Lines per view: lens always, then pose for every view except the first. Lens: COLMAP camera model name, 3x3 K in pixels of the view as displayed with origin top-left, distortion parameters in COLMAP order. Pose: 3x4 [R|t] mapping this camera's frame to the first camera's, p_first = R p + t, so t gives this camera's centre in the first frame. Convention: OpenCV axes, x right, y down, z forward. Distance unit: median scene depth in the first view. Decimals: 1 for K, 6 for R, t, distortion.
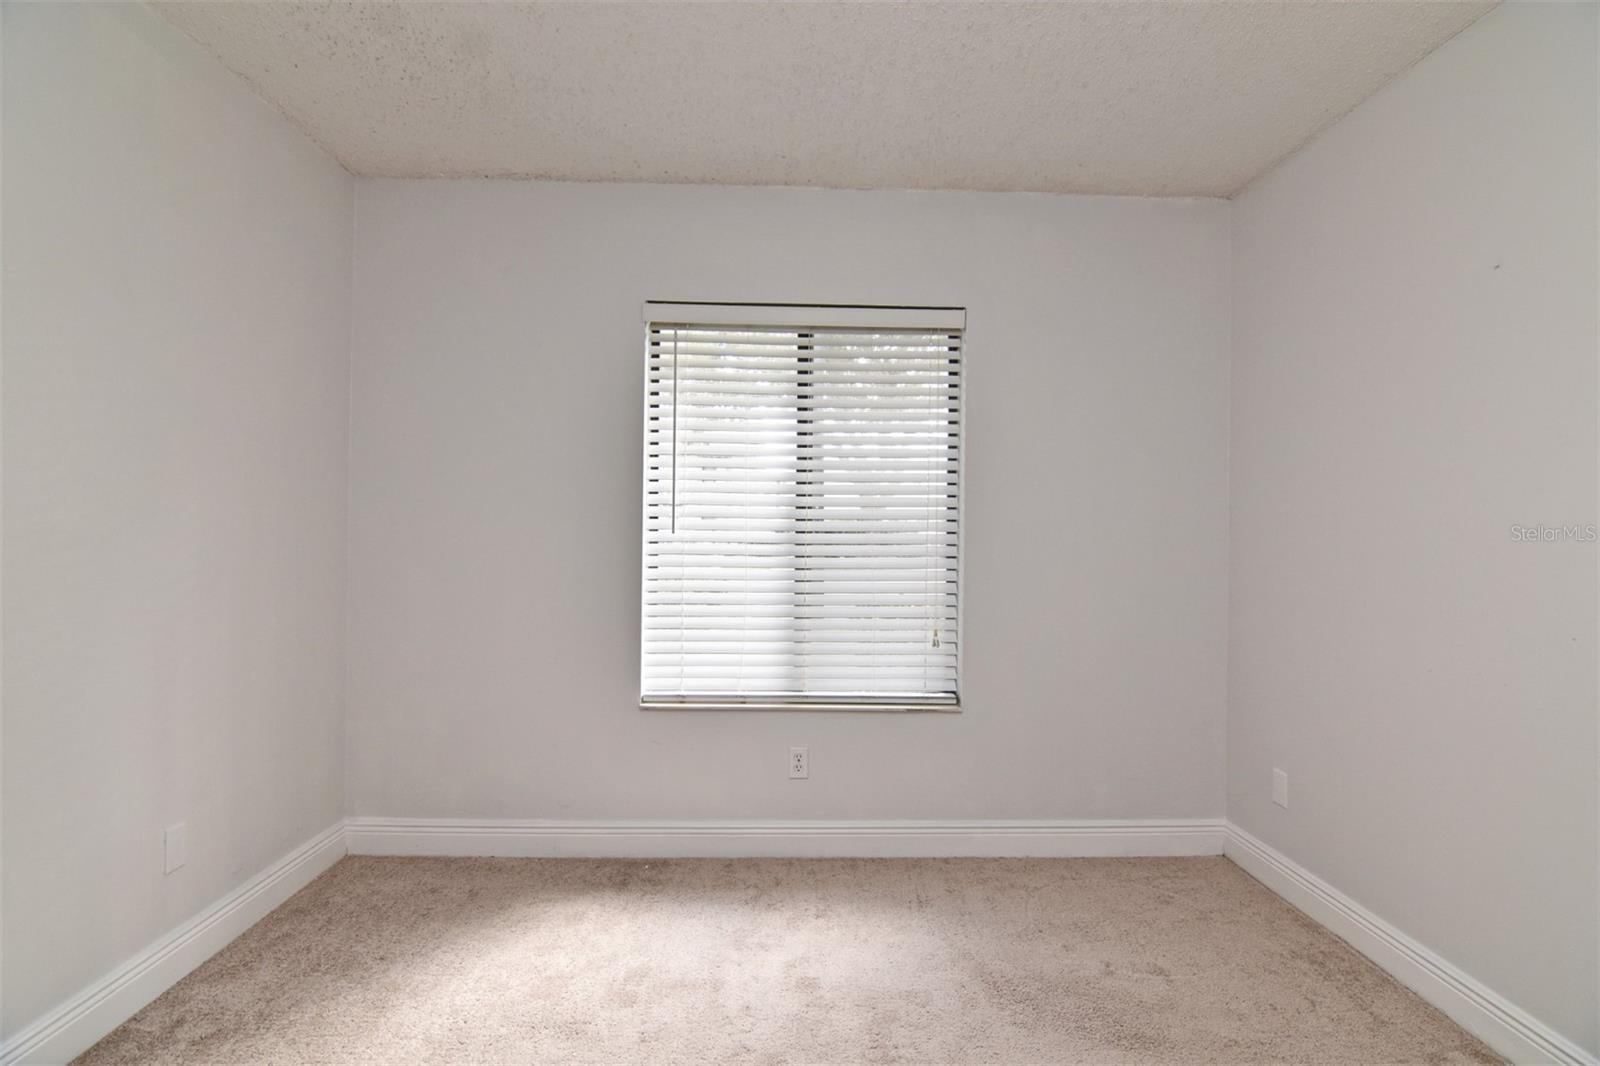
lens RADIAL K [[763.7, 0, 811.4], [0, 763.7, 531.6], [0, 0, 1]] dist [0.000990, -0.016851]
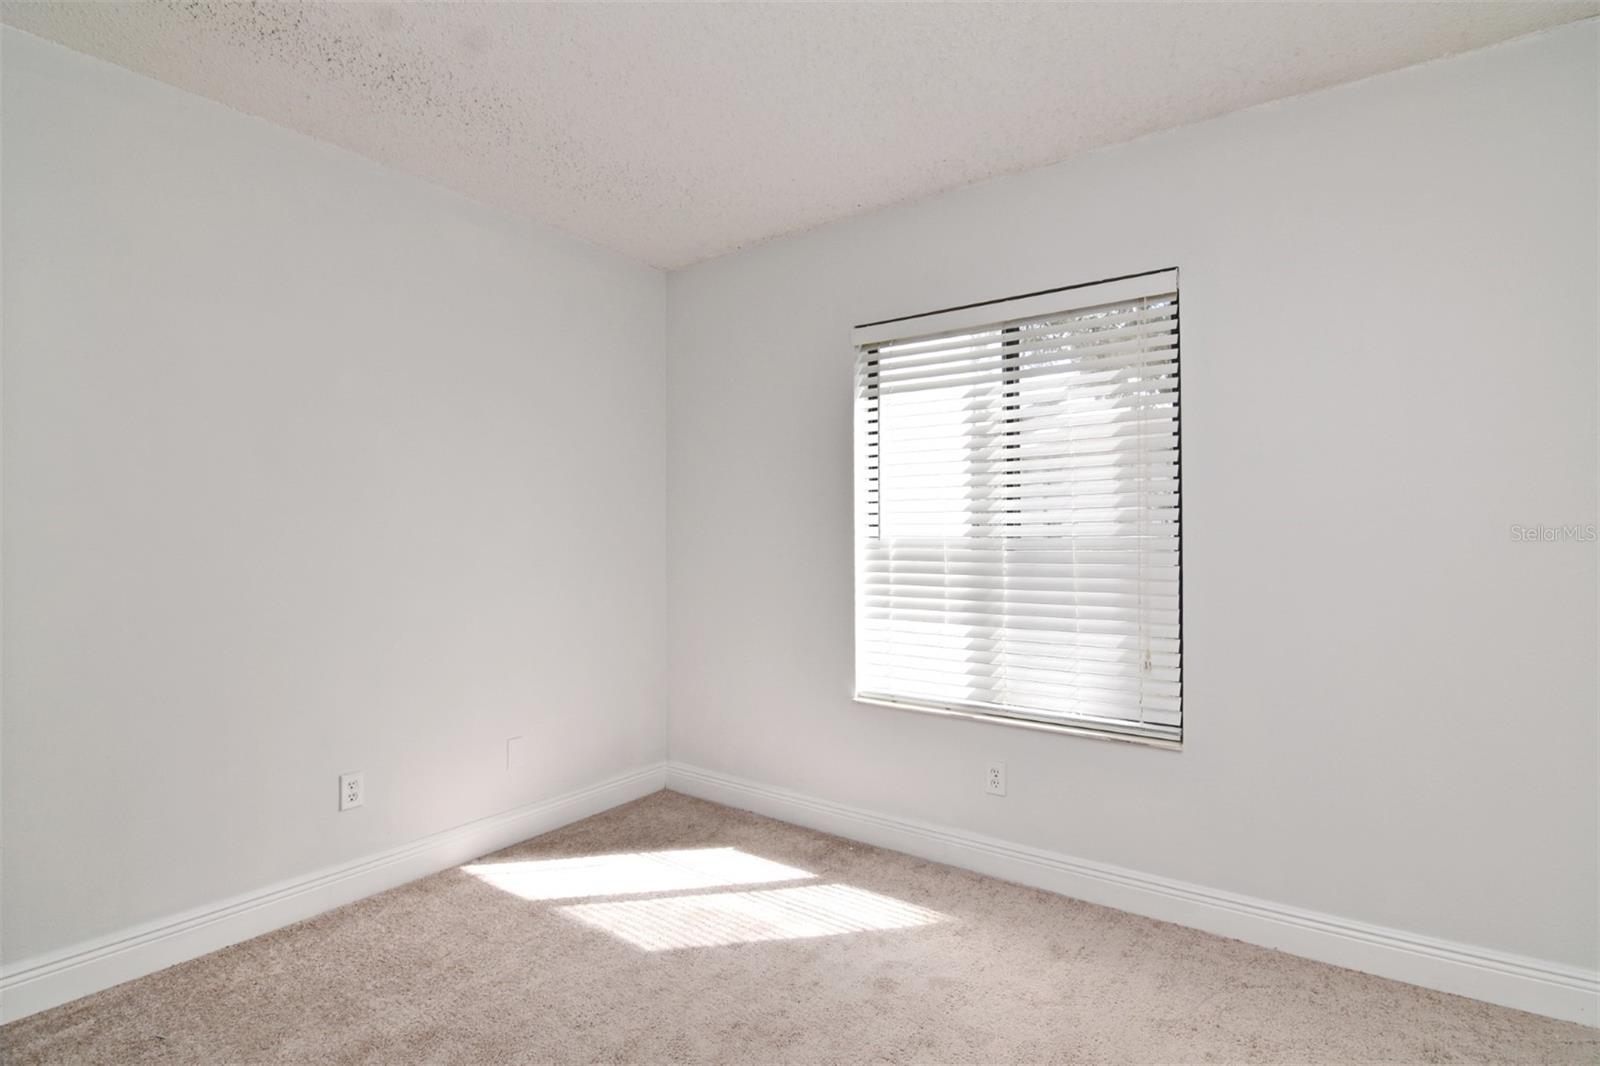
lens RADIAL K [[776.5, 0, 805.1], [0, 776.5, 527.0], [0, 0, 1]] dist [0.002250, -0.014323]
pose [[0.795850, -0.019552, -0.605178, 0.392945], [0.018098, 0.999800, -0.008501, -0.009391], [0.605223, -0.004187, 0.796045, 0.079307]]
